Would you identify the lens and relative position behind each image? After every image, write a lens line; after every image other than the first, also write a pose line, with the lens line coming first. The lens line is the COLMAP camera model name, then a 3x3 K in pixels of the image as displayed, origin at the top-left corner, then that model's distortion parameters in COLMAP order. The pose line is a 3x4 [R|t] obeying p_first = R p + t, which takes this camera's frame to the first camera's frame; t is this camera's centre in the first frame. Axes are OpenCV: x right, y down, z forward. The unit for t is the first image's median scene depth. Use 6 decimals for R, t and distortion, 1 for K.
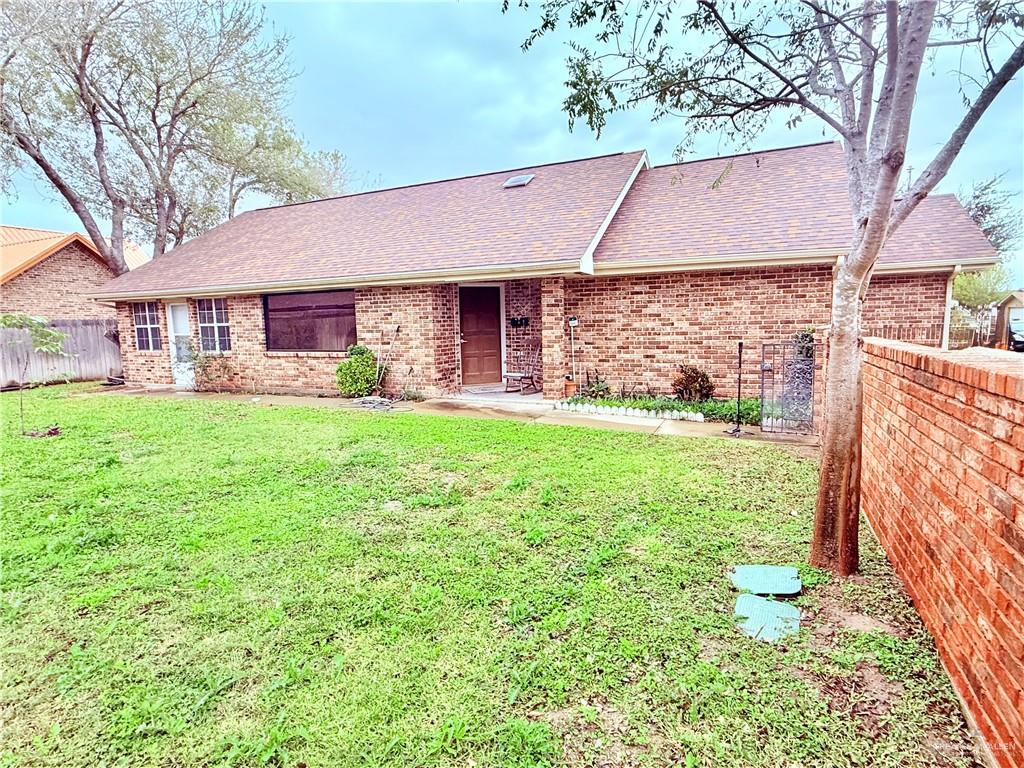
lens RADIAL K [[532.9, 0, 512.0], [0, 532.9, 384.0], [0, 0, 1]] dist [0.004935, 0.000891]
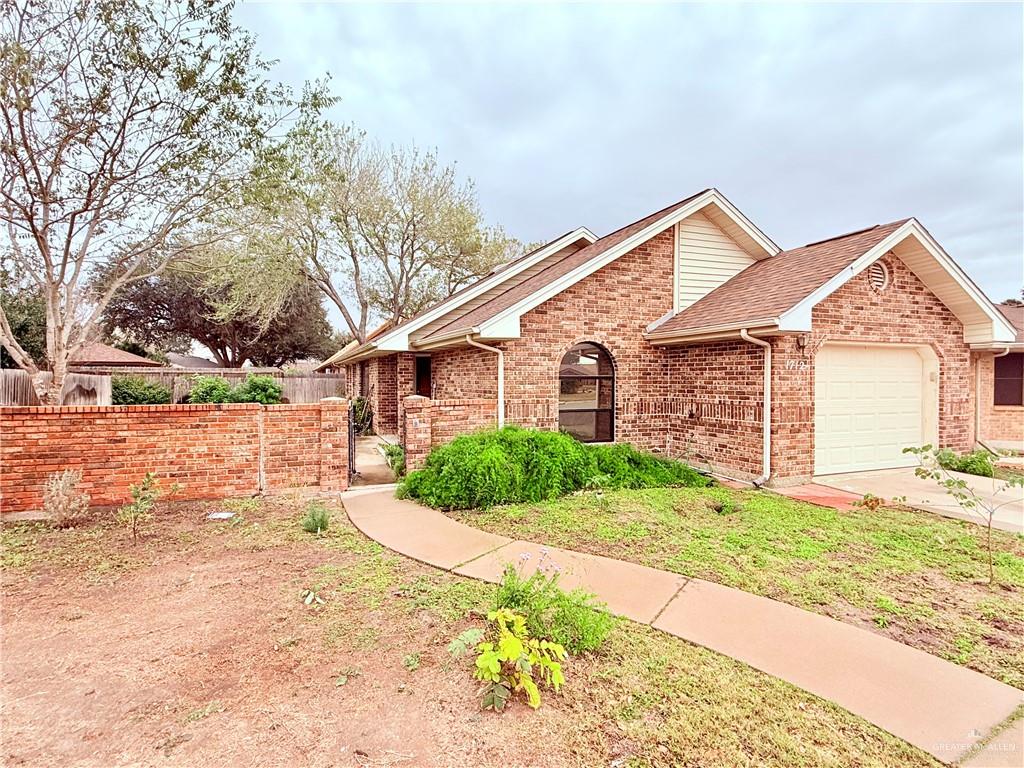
lens RADIAL K [[532.9, 0, 512.0], [0, 532.9, 384.0], [0, 0, 1]] dist [0.004935, 0.000891]
pose [[0.725491, 0.029217, -0.687611, 1.040025], [-0.096293, 0.993580, -0.059379, -0.056567], [0.681462, 0.109291, 0.723647, 0.188329]]
